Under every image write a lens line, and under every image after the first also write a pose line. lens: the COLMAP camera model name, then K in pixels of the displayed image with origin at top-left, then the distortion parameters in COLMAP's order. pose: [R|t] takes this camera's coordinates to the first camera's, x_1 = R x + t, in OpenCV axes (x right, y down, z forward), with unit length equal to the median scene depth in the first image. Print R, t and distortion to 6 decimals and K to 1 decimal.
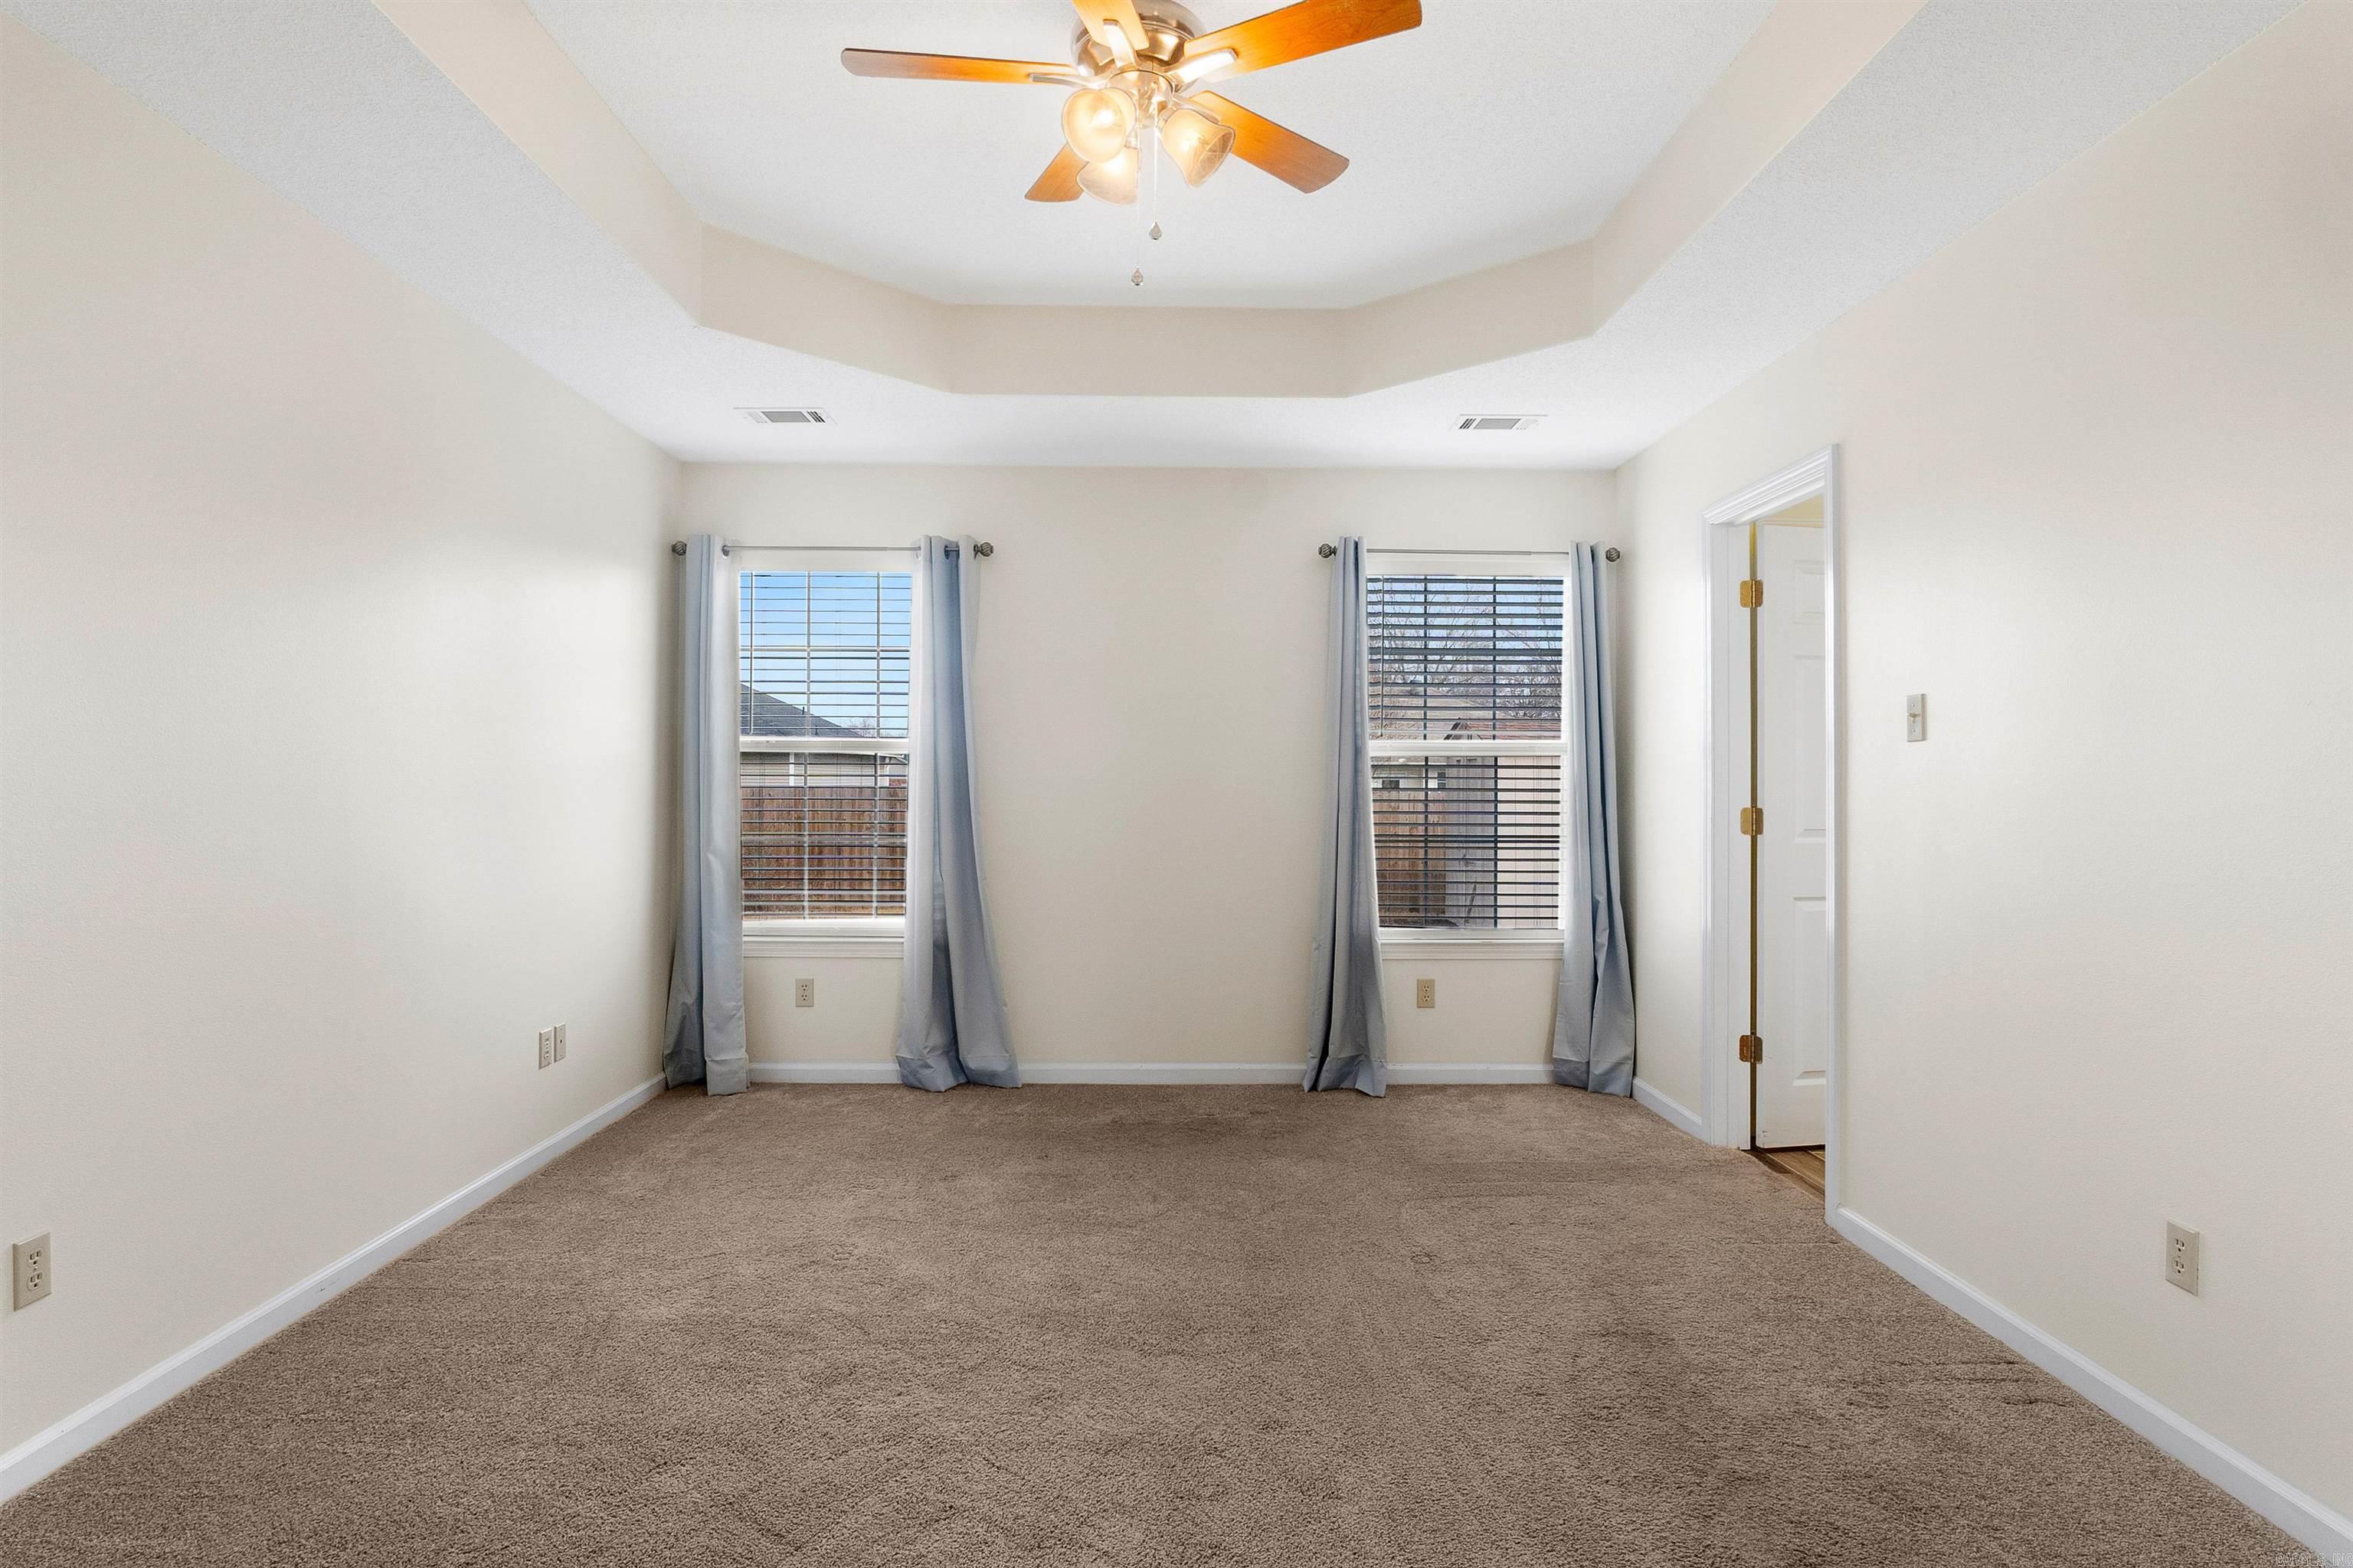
lens RADIAL K [[1284.9, 0, 1184.2], [0, 1284.9, 734.2], [0, 0, 1]] dist [-0.033035, 0.012414]
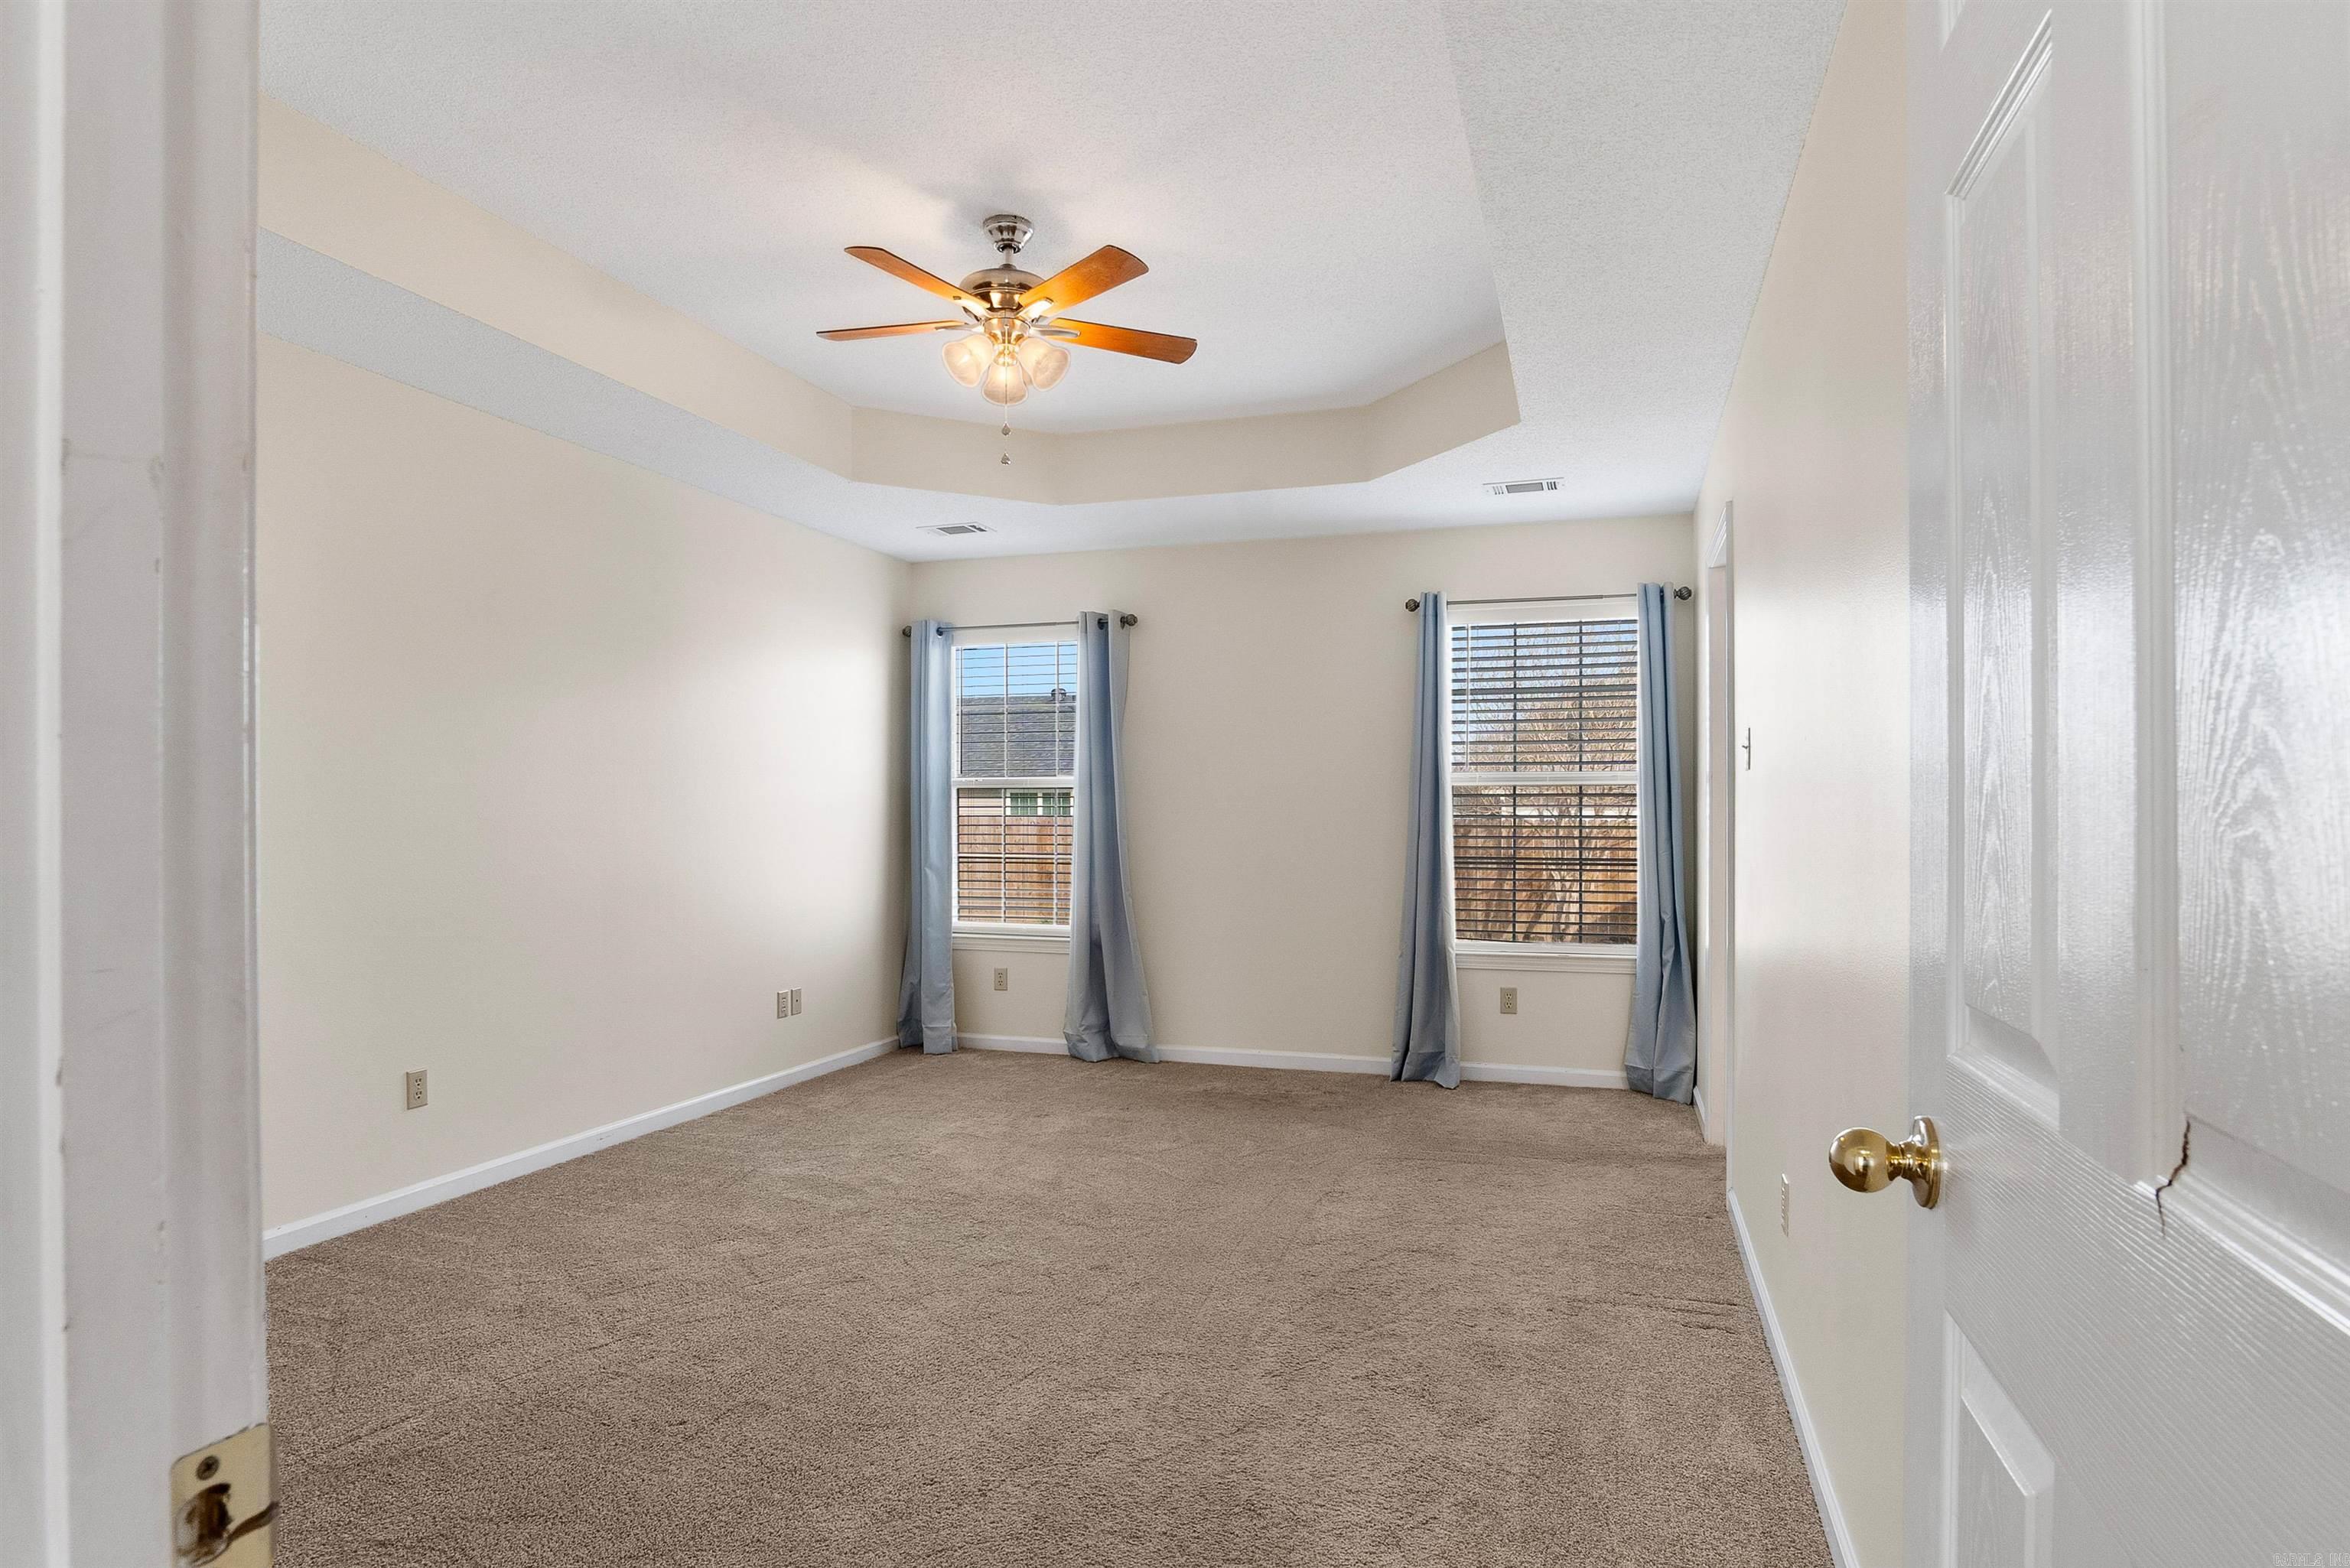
lens RADIAL K [[1310.2, 0, 1188.8], [0, 1310.2, 767.9], [0, 0, 1]] dist [-0.039545, 0.025294]
pose [[0.943904, -0.015569, -0.329854, 0.312636], [0.016607, 0.999862, 0.000327, -0.003531], [0.329803, -0.005787, 0.944032, -0.156869]]
